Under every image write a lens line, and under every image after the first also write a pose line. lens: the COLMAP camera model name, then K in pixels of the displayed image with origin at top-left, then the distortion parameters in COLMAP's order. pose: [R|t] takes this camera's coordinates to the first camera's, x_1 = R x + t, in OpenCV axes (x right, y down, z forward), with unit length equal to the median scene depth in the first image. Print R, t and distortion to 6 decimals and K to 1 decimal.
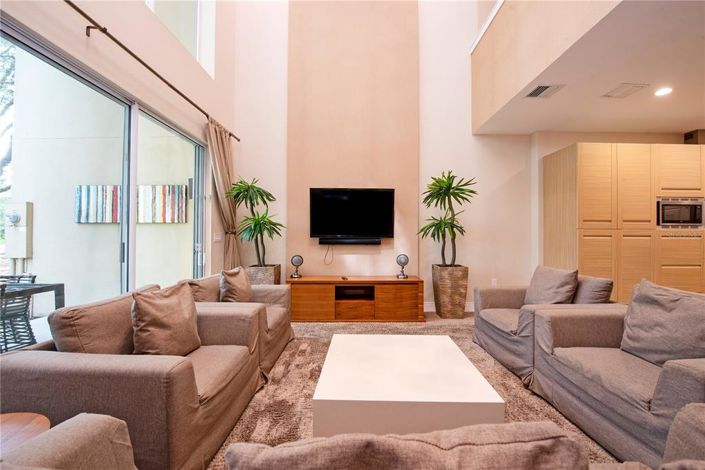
lens RADIAL K [[285.1, 0, 352.5], [0, 285.1, 235.0], [0, 0, 1]] dist [-0.001178, -0.000120]
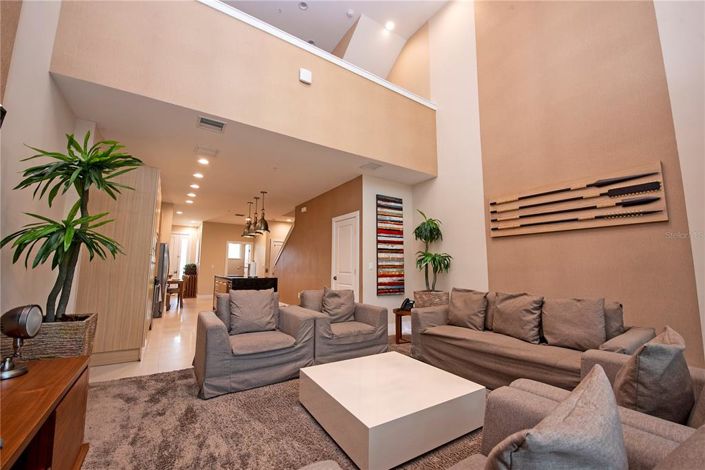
lens RADIAL K [[285.1, 0, 352.5], [0, 285.1, 235.0], [0, 0, 1]] dist [-0.001178, -0.000120]
pose [[-0.553083, 0.083493, 0.828932, -0.685743], [-0.023601, 0.992996, -0.115766, 0.016365], [-0.832792, -0.083592, -0.547238, 1.638171]]
